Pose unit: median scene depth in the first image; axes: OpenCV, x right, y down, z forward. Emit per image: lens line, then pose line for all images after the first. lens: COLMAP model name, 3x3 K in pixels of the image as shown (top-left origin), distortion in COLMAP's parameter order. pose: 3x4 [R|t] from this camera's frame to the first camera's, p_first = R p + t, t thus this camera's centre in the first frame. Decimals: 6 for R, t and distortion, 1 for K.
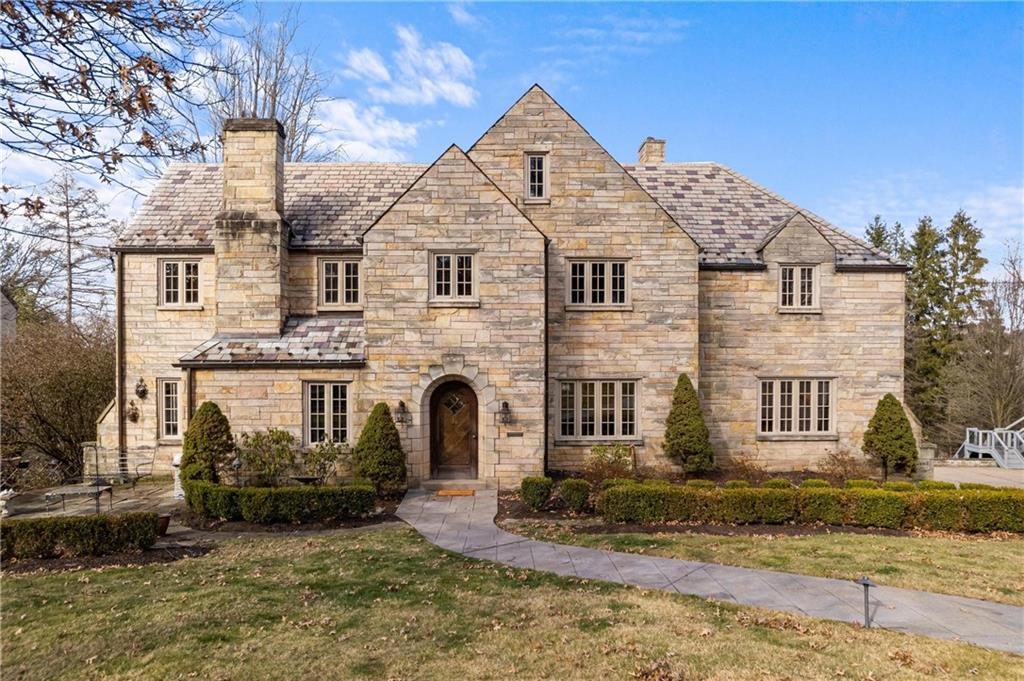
lens RADIAL K [[656.2, 0, 512.5], [0, 656.2, 348.0], [0, 0, 1]] dist [-0.008268, -0.000443]
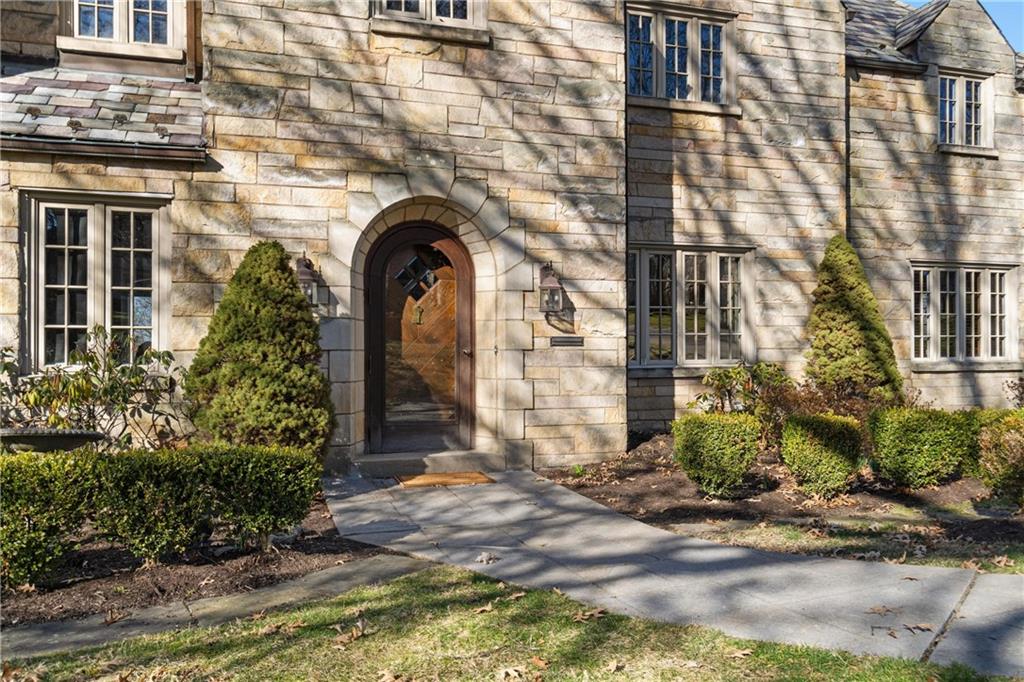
lens RADIAL K [[783.0, 0, 508.1], [0, 783.0, 330.7], [0, 0, 1]] dist [0.006119, 0.009914]
pose [[0.957525, 0.002209, 0.288343, -0.186487], [0.004620, 0.999725, -0.023002, 0.136749], [-0.288314, 0.023357, 0.957251, 0.506133]]
